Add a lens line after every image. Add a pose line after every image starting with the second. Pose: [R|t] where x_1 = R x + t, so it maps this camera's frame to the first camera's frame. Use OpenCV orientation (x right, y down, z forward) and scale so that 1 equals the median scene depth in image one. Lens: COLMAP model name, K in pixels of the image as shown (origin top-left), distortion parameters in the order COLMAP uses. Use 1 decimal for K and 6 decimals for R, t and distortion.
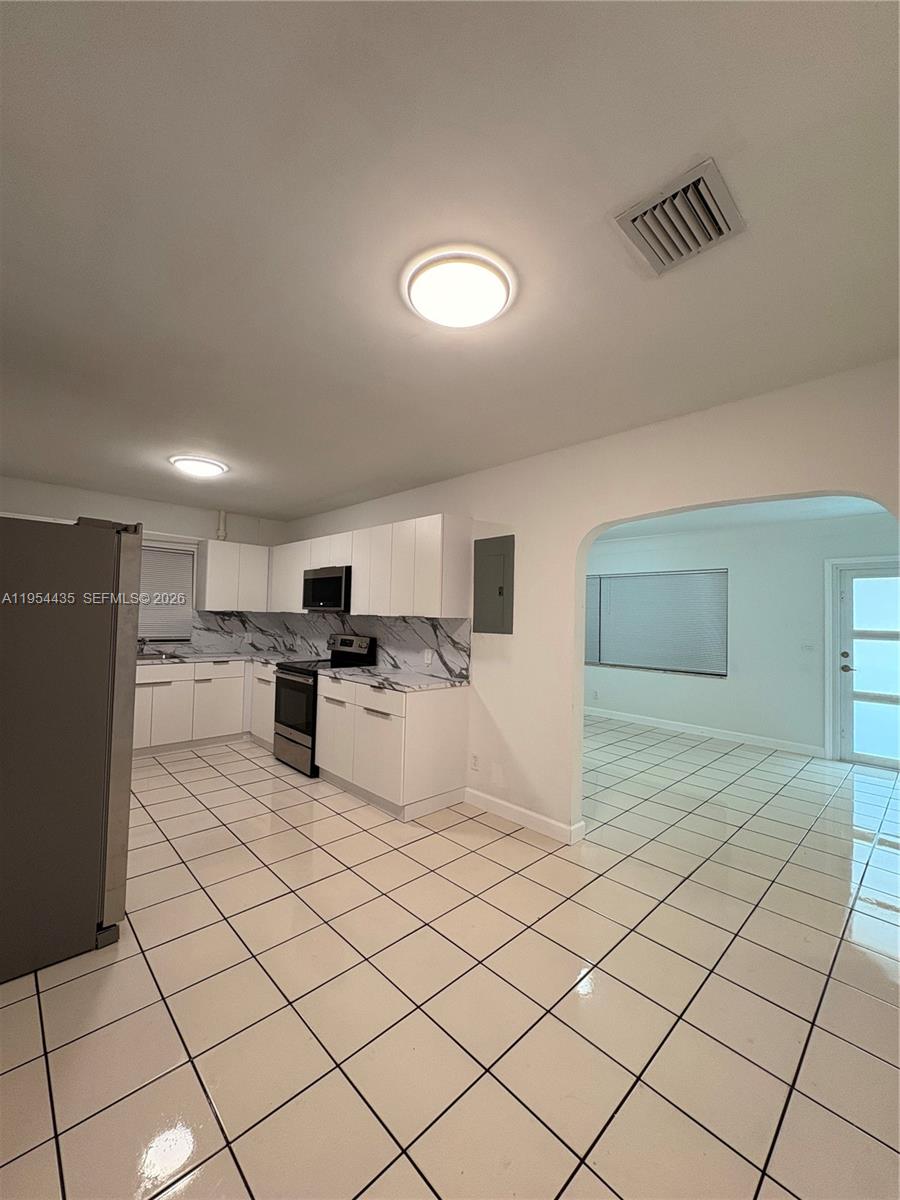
lens RADIAL K [[478.2, 0, 452.4], [0, 478.2, 600.6], [0, 0, 1]] dist [0.001807, -0.000812]
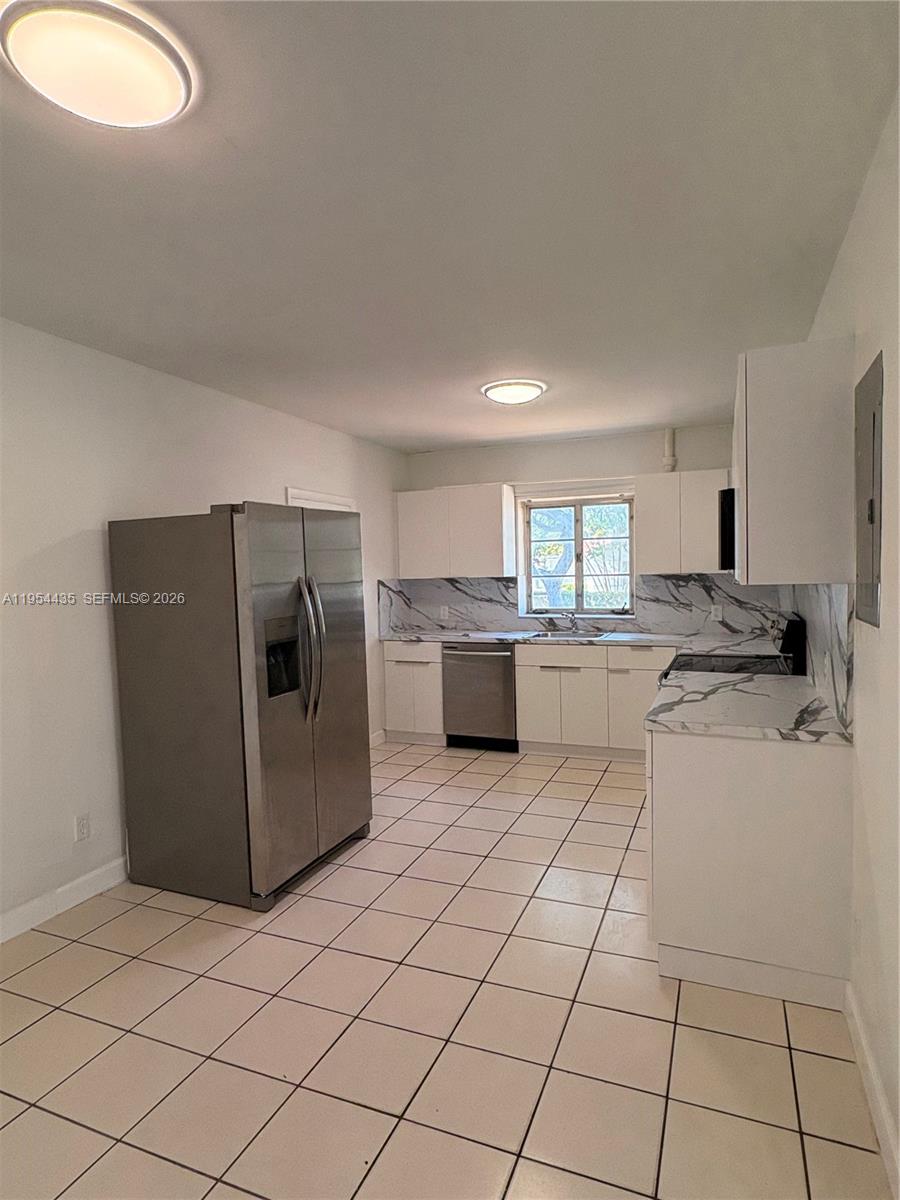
lens RADIAL K [[683.6, 0, 449.8], [0, 683.6, 602.3], [0, 0, 1]] dist [-0.023998, 0.000672]
pose [[0.408919, 0.011895, -0.912493, 0.402278], [0.055252, 0.997758, 0.037766, 0.011577], [0.910897, -0.065860, 0.407345, 0.427195]]
